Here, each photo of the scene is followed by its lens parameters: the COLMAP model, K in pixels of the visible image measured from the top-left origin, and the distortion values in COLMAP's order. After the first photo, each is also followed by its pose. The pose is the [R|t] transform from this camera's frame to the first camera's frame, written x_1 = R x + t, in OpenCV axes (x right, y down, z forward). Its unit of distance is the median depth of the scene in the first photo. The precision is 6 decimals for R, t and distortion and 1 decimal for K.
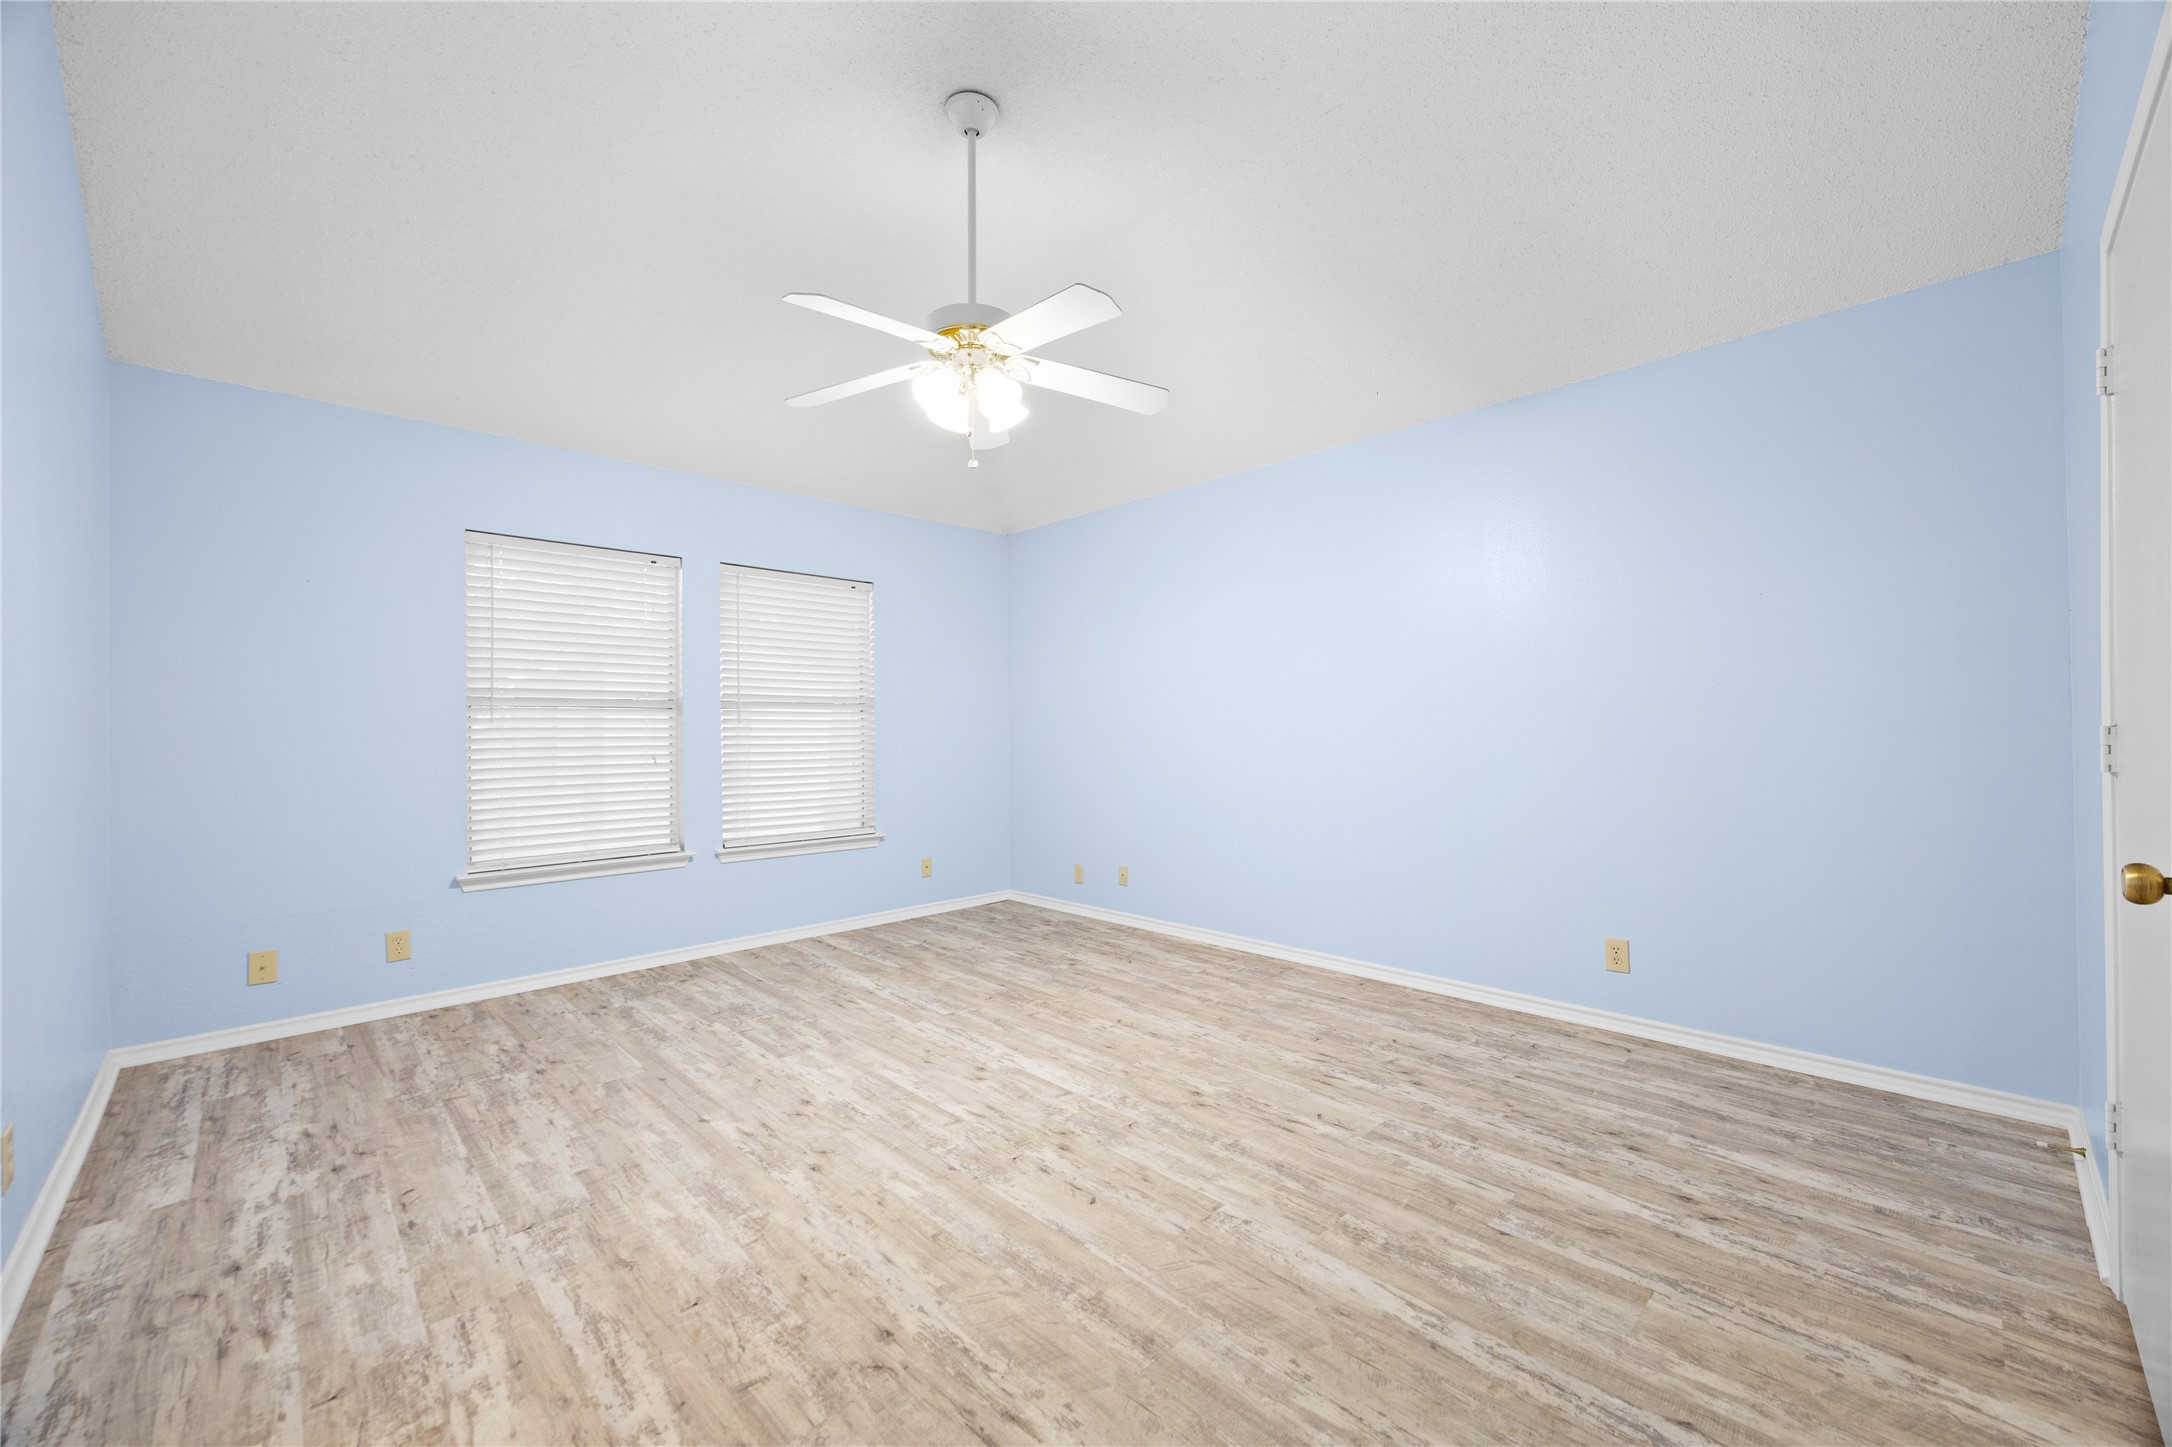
lens RADIAL K [[853.9, 0, 1102.0], [0, 853.9, 731.2], [0, 0, 1]] dist [0.006870, -0.000101]
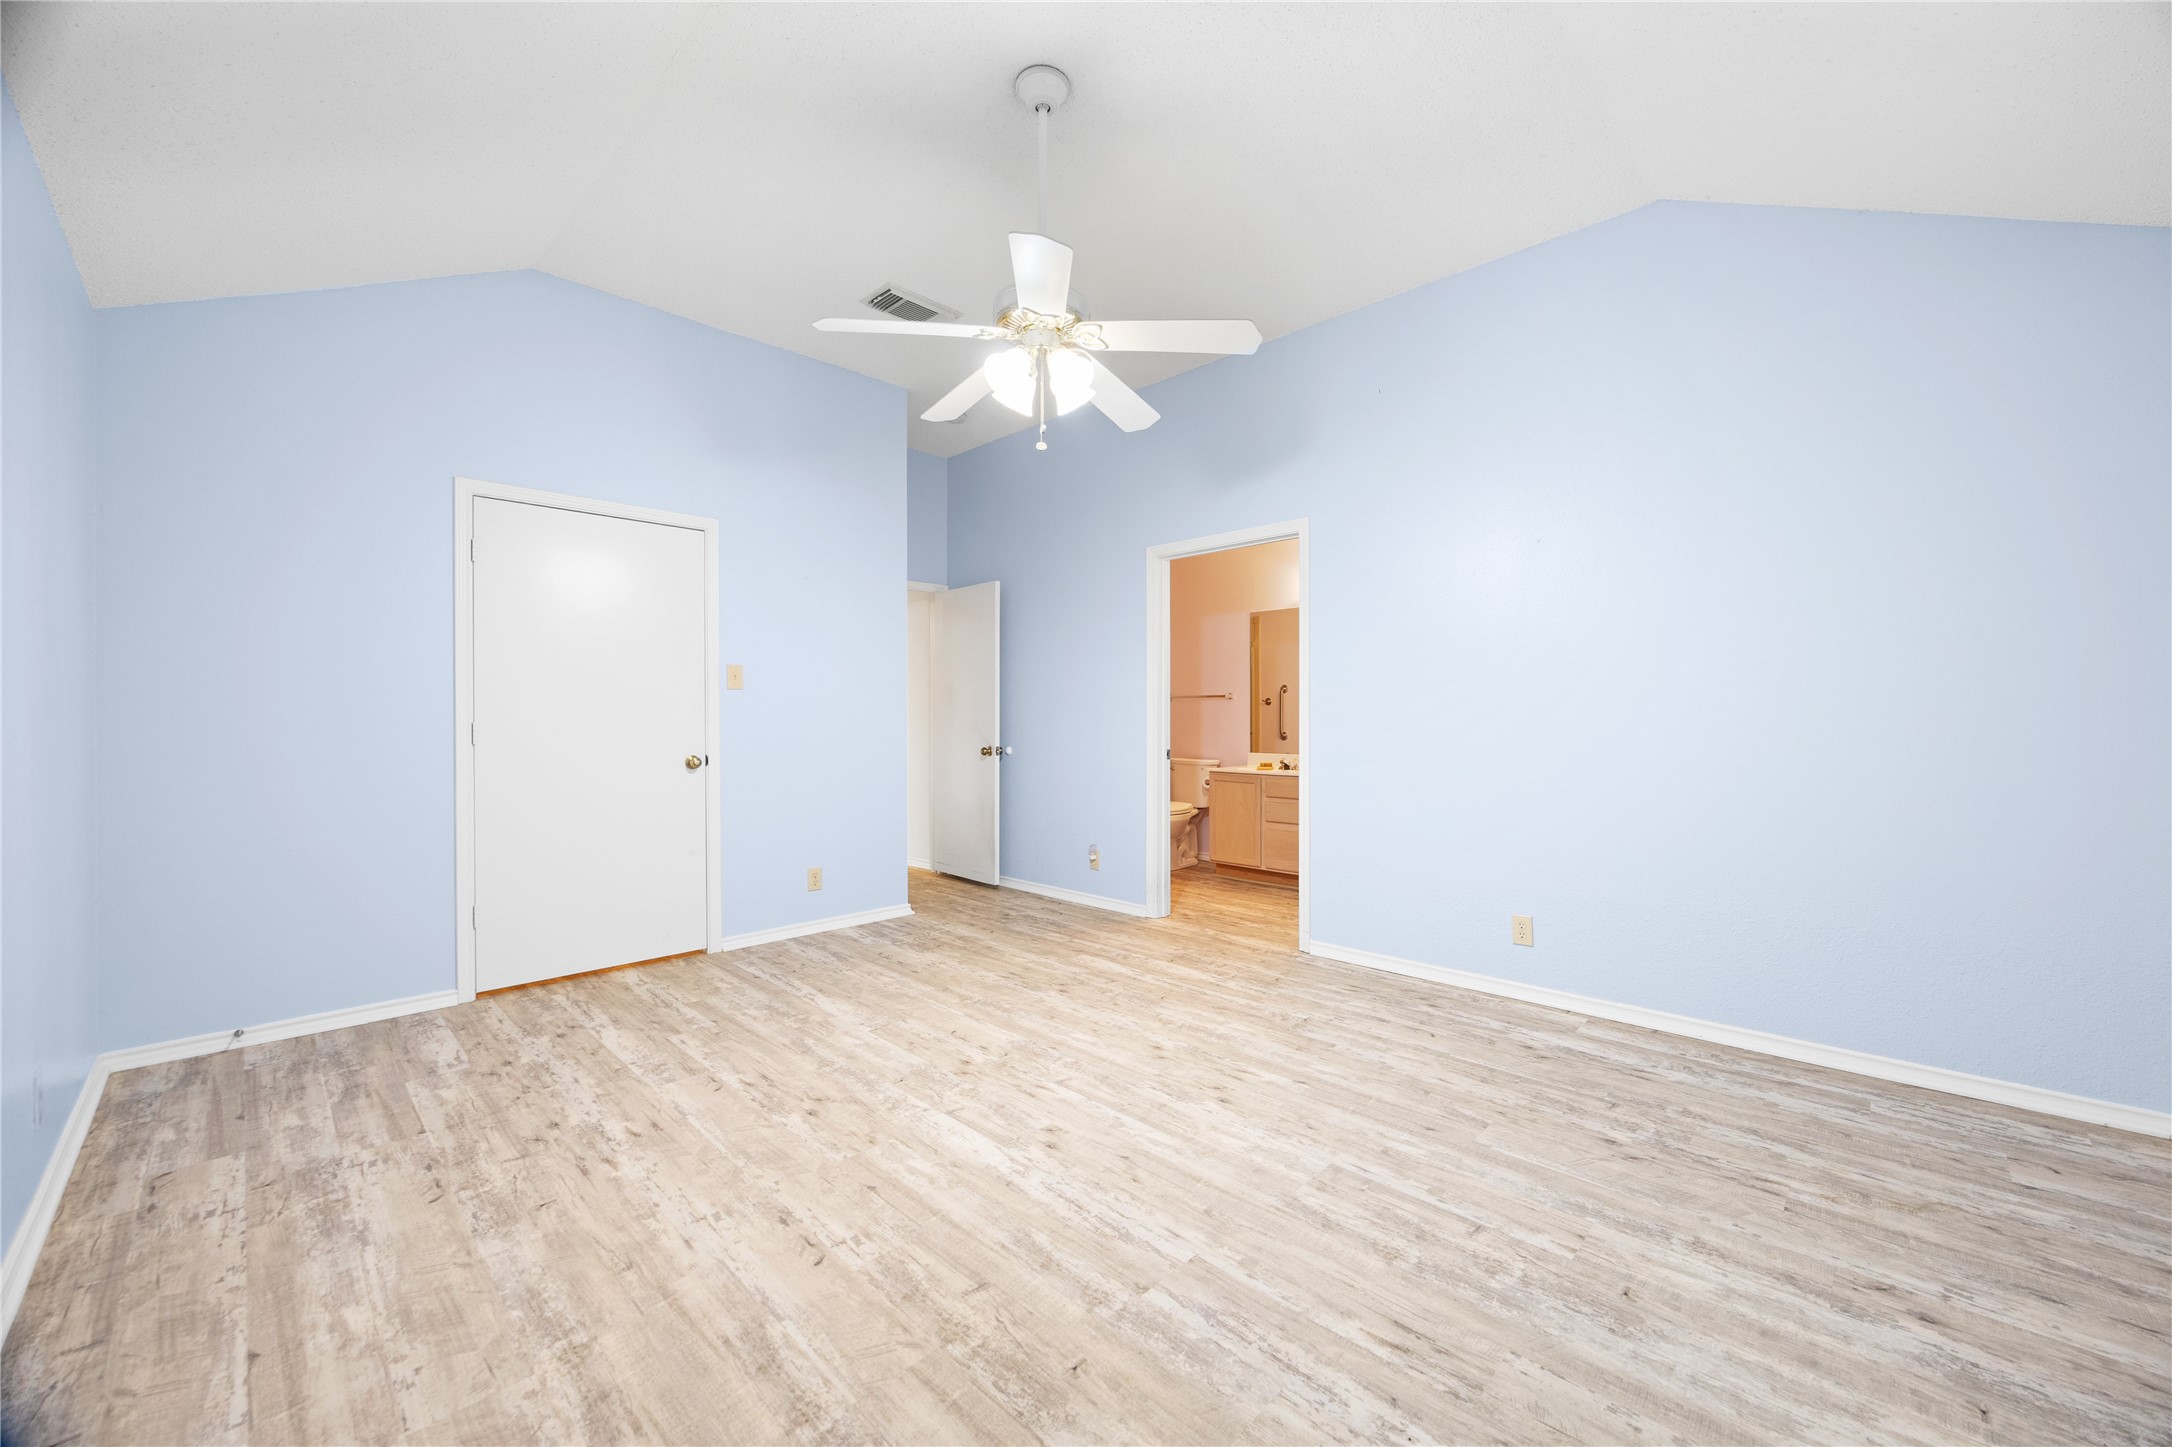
lens RADIAL K [[837.4, 0, 1093.4], [0, 837.4, 719.2], [0, 0, 1]] dist [0.000200, -0.000039]
pose [[-0.999749, 0.017395, -0.014149, -0.200746], [0.017272, 0.999812, 0.008769, -0.007939], [0.014299, 0.008522, -0.999861, 2.019727]]
